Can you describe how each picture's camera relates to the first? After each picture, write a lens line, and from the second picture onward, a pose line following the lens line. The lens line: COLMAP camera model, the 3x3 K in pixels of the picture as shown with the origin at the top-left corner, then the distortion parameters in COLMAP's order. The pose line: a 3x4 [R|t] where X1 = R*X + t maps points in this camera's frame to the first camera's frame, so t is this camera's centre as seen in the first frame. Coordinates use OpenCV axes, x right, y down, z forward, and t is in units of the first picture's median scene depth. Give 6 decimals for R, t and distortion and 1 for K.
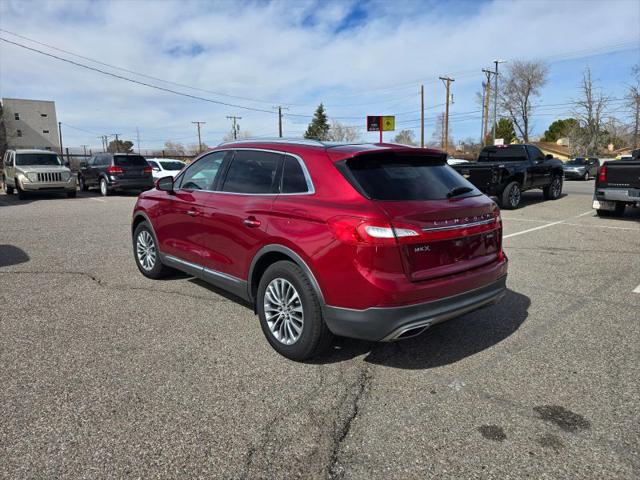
lens RADIAL K [[429.2, 0, 306.6], [0, 429.2, 236.2], [0, 0, 1]] dist [0.055099, -0.050359]
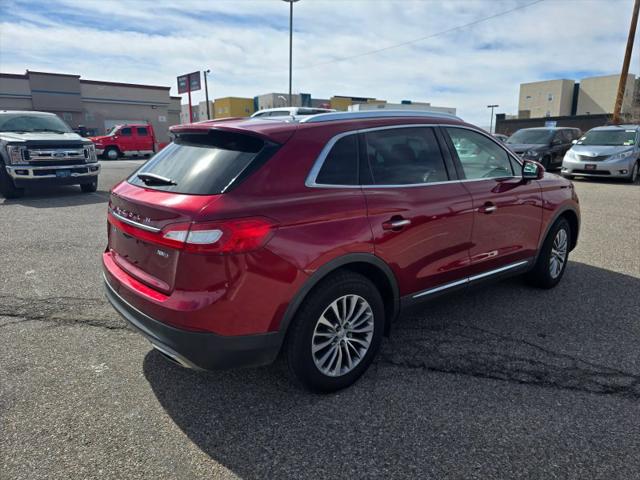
lens RADIAL K [[432.0, 0, 323.5], [0, 432.0, 243.5], [0, 0, 1]] dist [0.040807, -0.036662]
pose [[-0.000680, 0.235556, -0.971861, 0.266871], [-0.167224, 0.958149, 0.232350, -0.053442], [0.985919, 0.162676, 0.038739, 0.301770]]
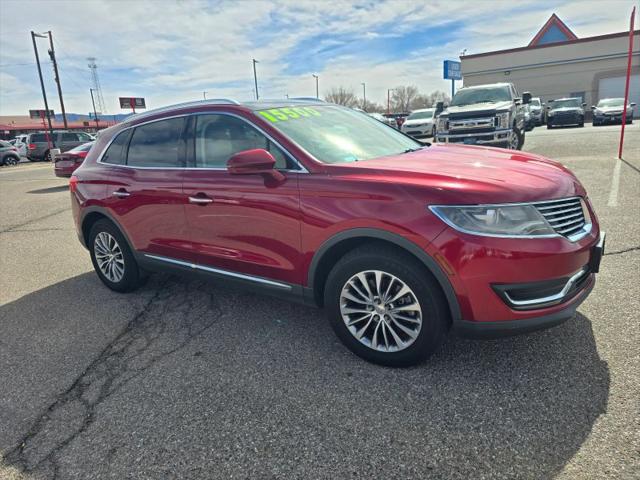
lens RADIAL K [[433.6, 0, 310.1], [0, 433.6, 236.7], [0, 0, 1]] dist [0.050353, -0.048815]
pose [[-0.965816, 0.135965, -0.220708, 0.022009], [0.037008, 0.915008, 0.401735, -0.104259], [0.256572, 0.379834, -0.888762, 0.629018]]
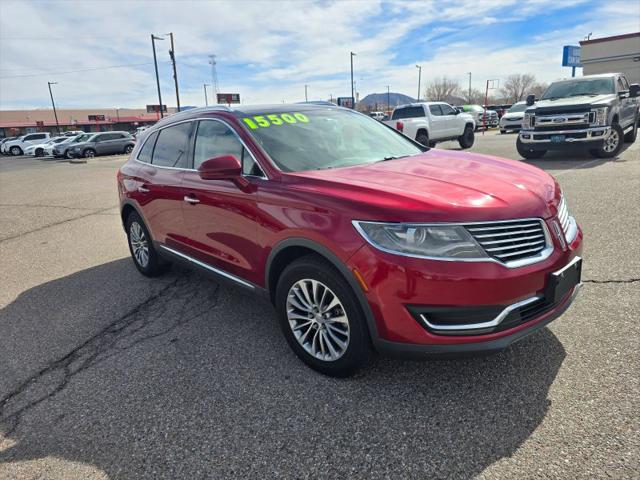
lens RADIAL K [[429.4, 0, 310.4], [0, 429.4, 234.7], [0, 0, 1]] dist [0.051336, -0.045374]
pose [[-0.996912, 0.078516, -0.001491, -0.042396], [0.071206, 0.911774, 0.404473, -0.108814], [0.033117, 0.403118, -0.914549, 0.639417]]
